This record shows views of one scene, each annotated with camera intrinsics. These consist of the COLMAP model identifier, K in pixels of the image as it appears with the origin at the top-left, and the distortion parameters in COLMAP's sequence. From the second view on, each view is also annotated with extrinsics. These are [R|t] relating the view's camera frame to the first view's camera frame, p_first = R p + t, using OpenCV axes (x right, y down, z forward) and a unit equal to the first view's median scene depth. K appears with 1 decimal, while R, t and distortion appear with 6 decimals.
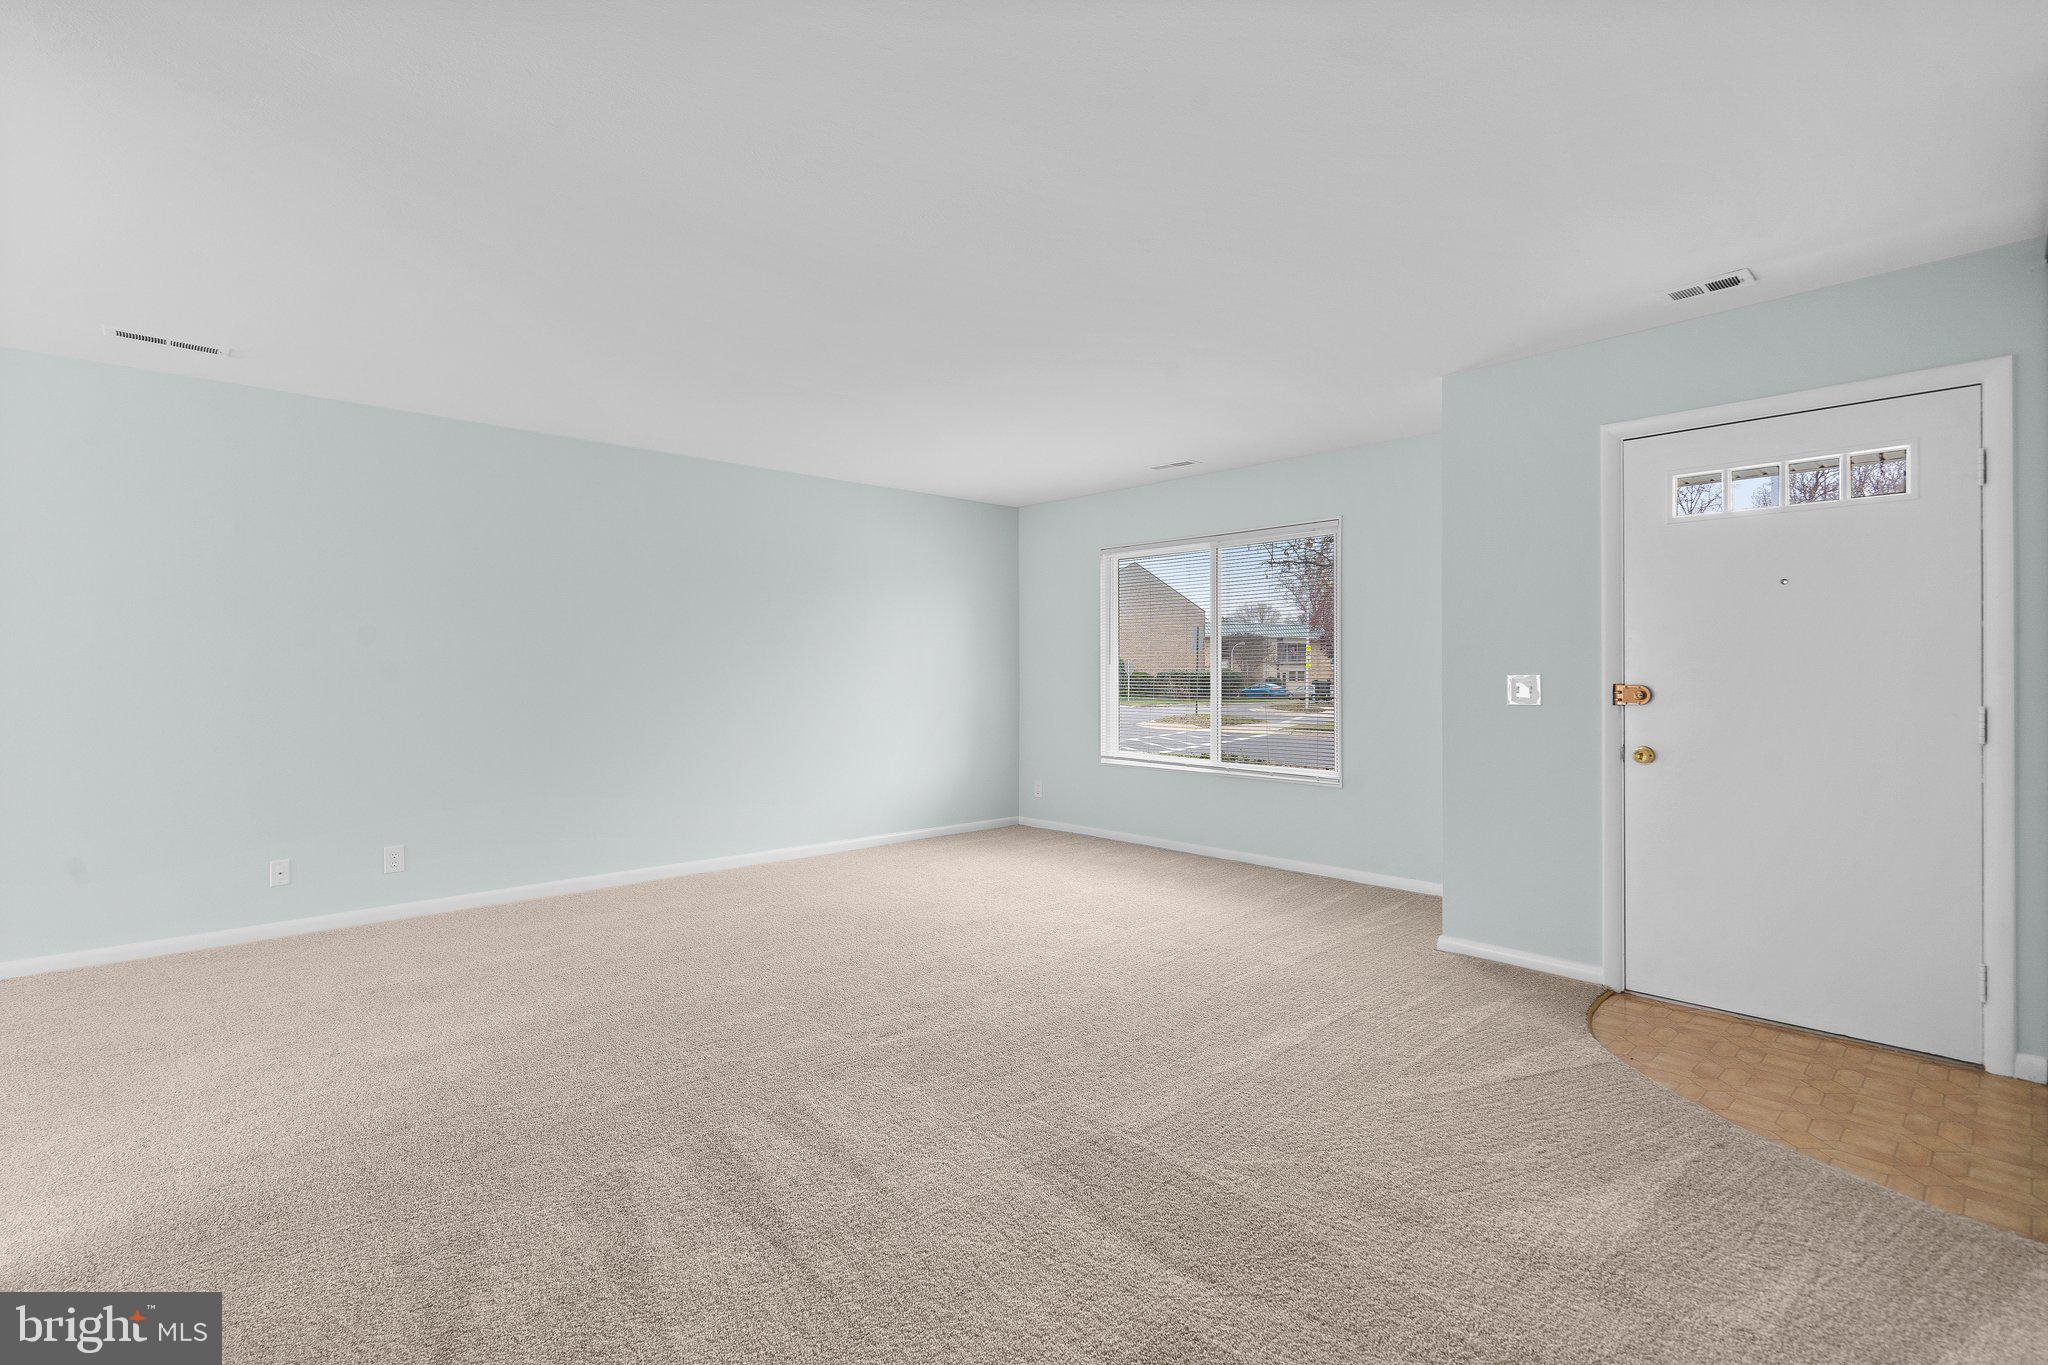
lens RADIAL K [[899.8, 0, 1027.7], [0, 899.8, 672.8], [0, 0, 1]] dist [0.000982, 0.000266]
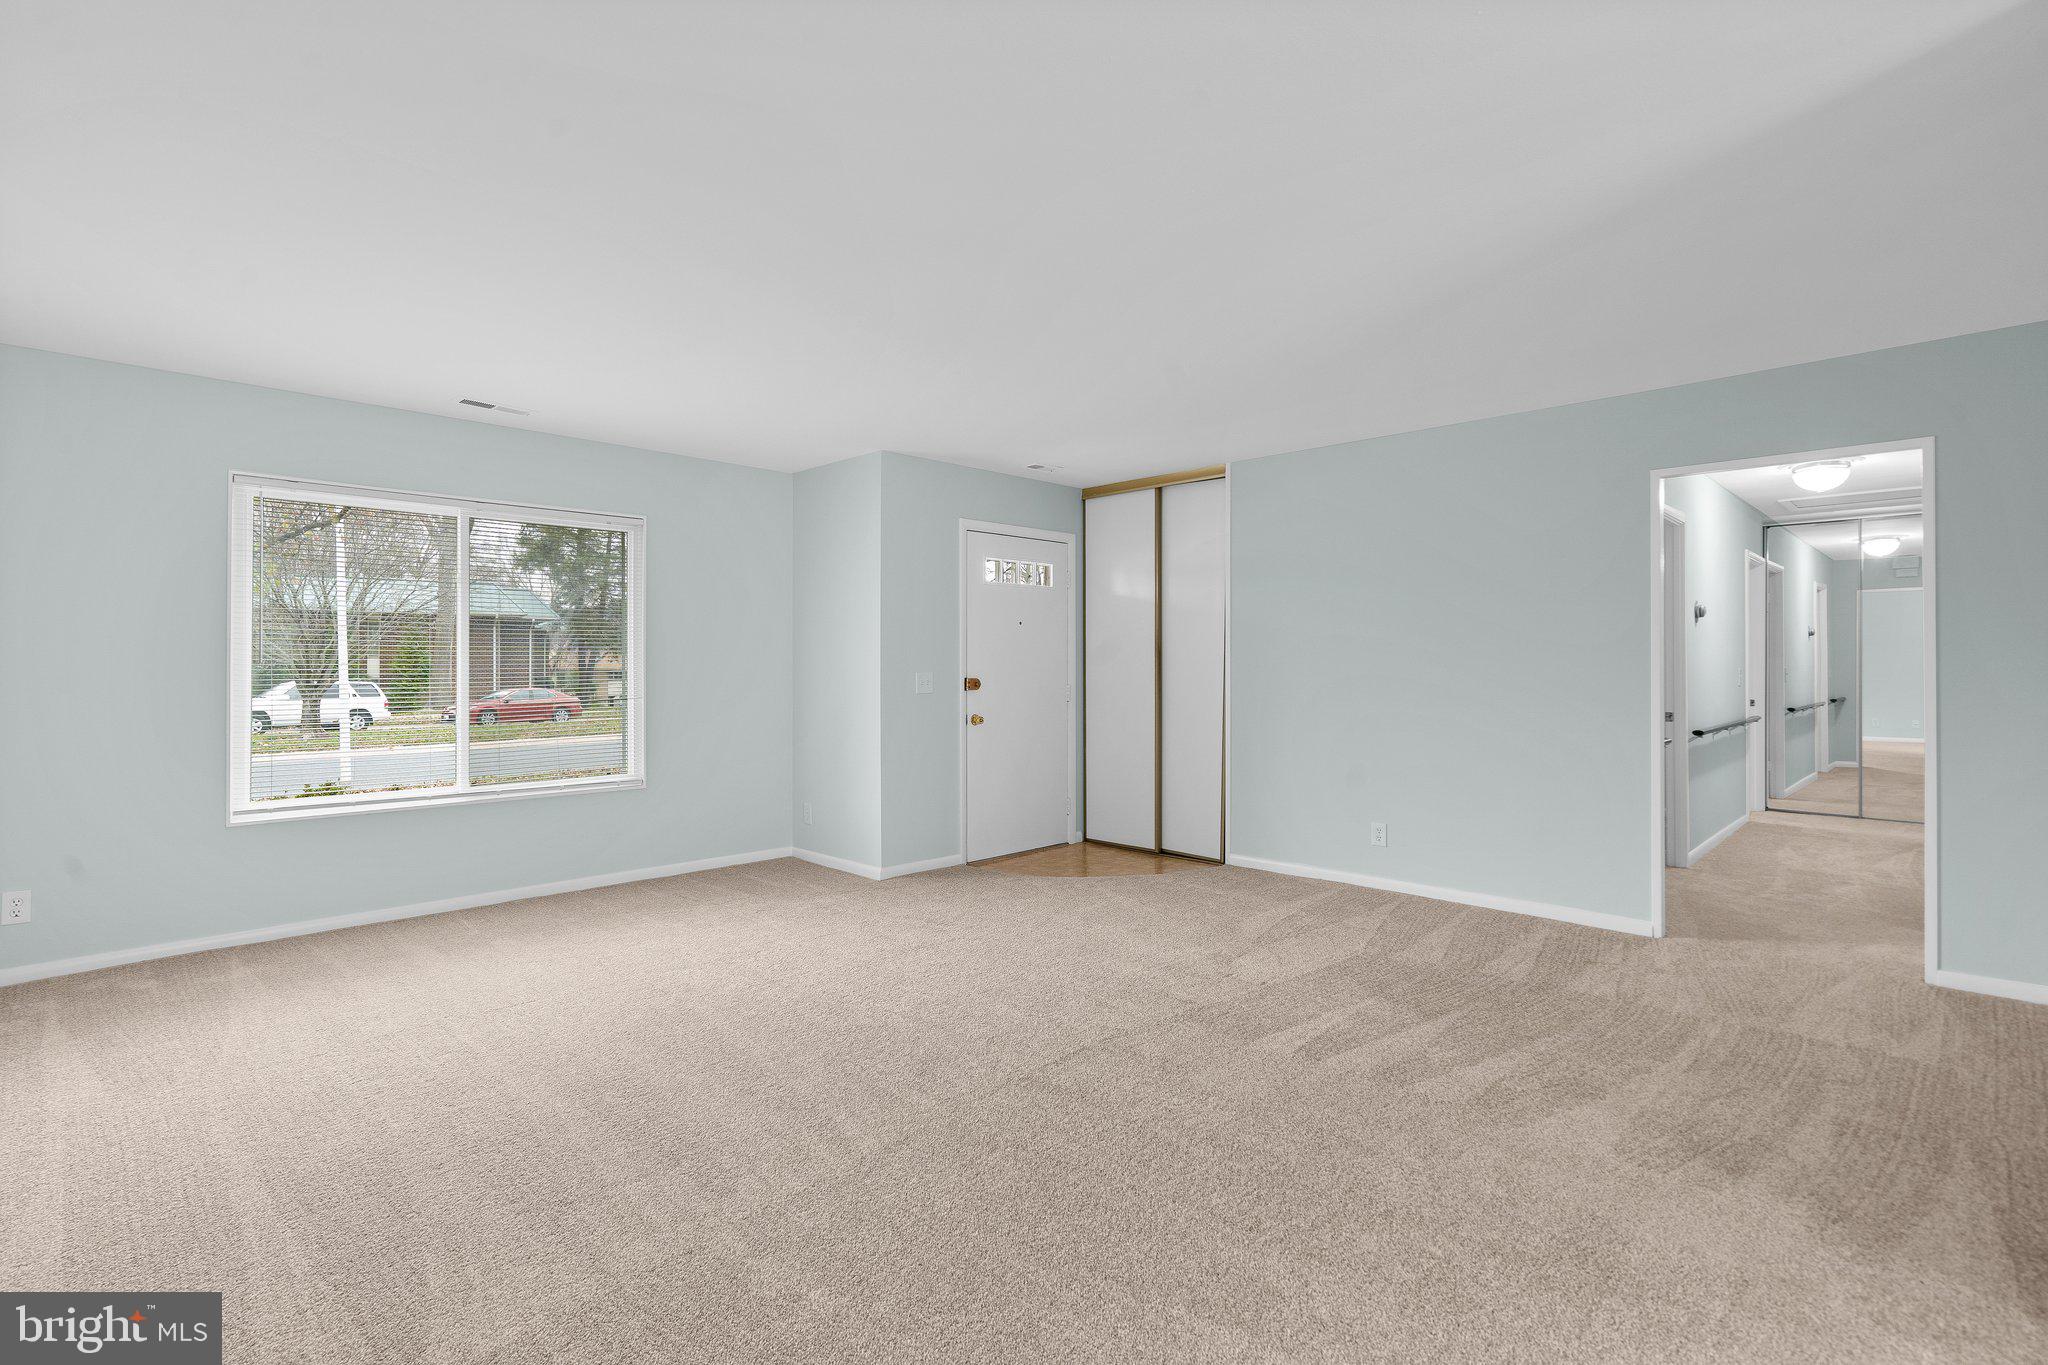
lens RADIAL K [[956.9, 0, 1015.1], [0, 956.9, 646.6], [0, 0, 1]] dist [-0.002263, 0.000505]
pose [[-0.020982, 0.015633, 0.999658, -0.683391], [-0.001089, 0.999877, -0.015659, -0.010742], [-0.999779, -0.001417, -0.020962, 0.593890]]
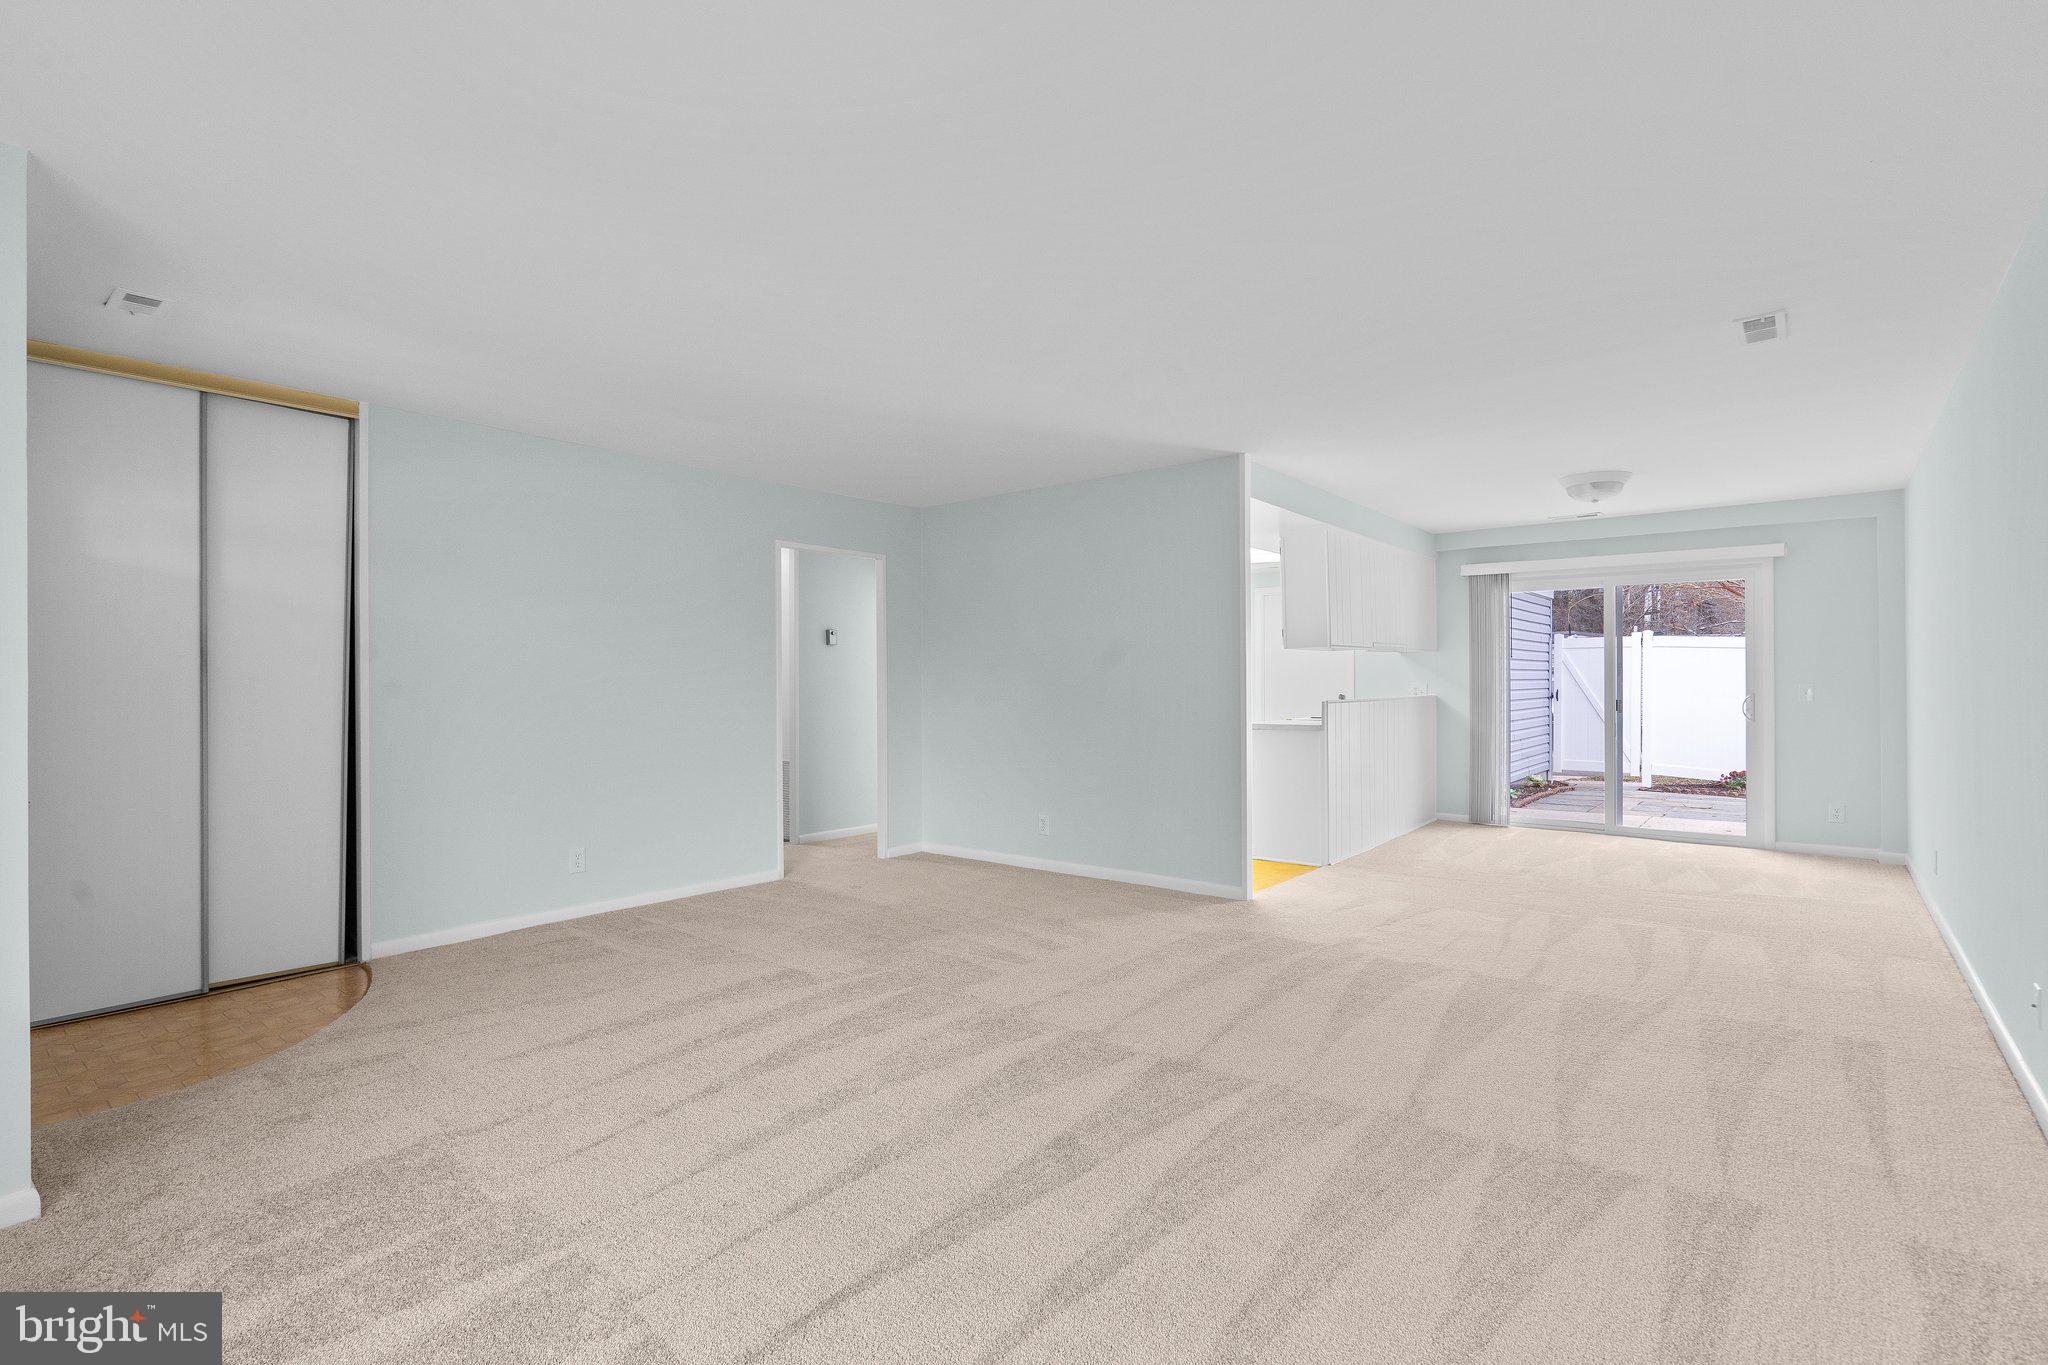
lens RADIAL K [[948.3, 0, 1012.3], [0, 948.3, 668.3], [0, 0, 1]] dist [0.002342, 0.000448]
pose [[-0.994091, 0.002812, -0.108514, -0.045961], [0.004417, 0.999884, -0.014556, -0.005896], [0.108460, -0.014949, -0.993988, 1.157503]]
